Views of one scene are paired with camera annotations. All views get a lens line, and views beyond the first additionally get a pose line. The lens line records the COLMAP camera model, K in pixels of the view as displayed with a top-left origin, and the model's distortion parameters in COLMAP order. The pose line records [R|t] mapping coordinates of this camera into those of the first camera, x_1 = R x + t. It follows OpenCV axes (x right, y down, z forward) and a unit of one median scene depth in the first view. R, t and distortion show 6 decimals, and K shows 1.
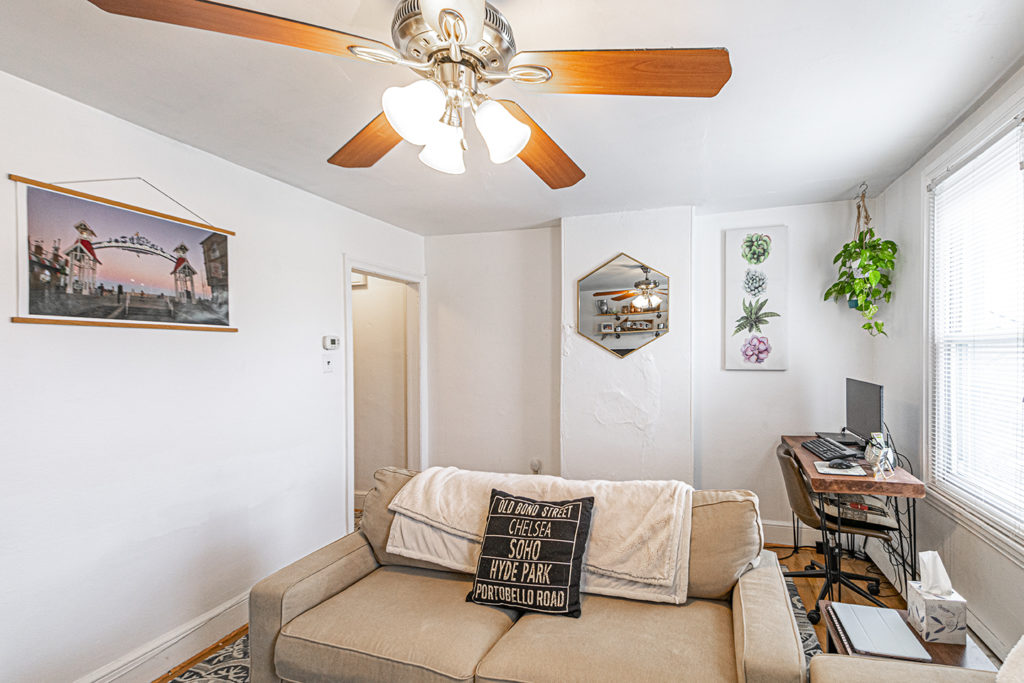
lens RADIAL K [[454.2, 0, 575.3], [0, 454.2, 355.8], [0, 0, 1]] dist [0.033661, -0.002236]
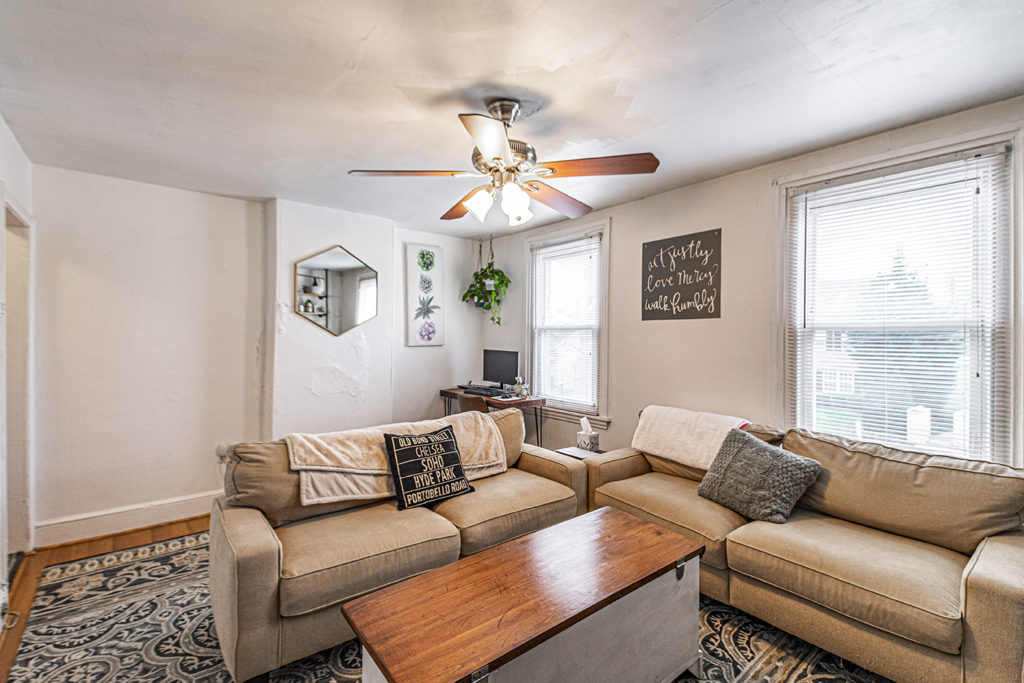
lens RADIAL K [[454.2, 0, 502.1], [0, 454.2, 333.7], [0, 0, 1]] dist [0.033661, -0.002236]
pose [[0.600723, 0.017803, 0.799259, -0.967269], [-0.005957, 0.999824, -0.017793, 0.028049], [-0.799435, 0.005927, 0.600723, -0.047093]]
